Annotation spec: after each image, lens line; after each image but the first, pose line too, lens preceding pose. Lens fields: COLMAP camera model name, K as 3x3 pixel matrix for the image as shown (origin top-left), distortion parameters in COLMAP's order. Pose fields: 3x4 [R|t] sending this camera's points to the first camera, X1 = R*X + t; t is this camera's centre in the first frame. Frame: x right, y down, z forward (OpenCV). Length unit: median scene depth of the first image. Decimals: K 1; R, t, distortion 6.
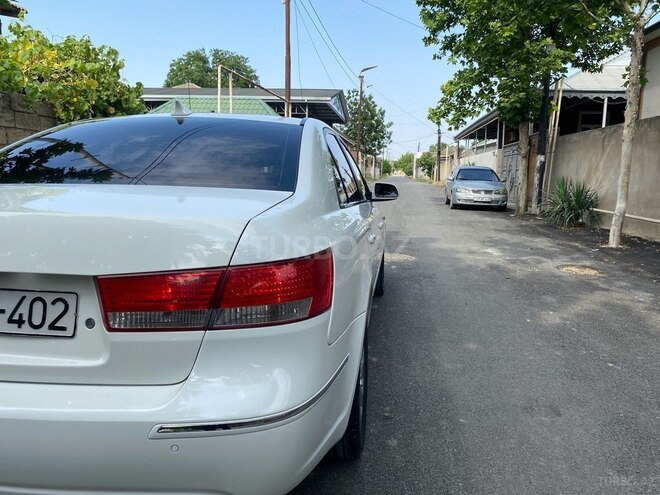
lens RADIAL K [[486.9, 0, 330.0], [0, 486.9, 247.5], [0, 0, 1]] dist [0.004206, -0.007124]
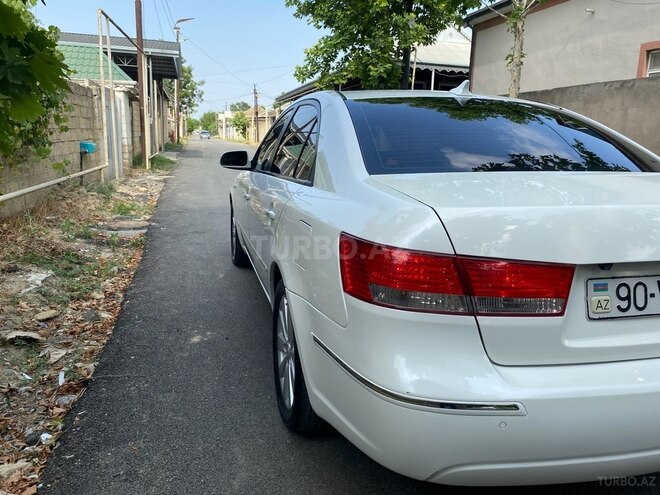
lens RADIAL K [[486.9, 0, 330.0], [0, 486.9, 247.5], [0, 0, 1]] dist [0.004206, -0.007124]
pose [[0.906466, -0.093198, 0.411867, -0.170338], [0.059259, 0.993764, 0.094448, -0.012279], [-0.418101, -0.061207, 0.906336, 0.030077]]
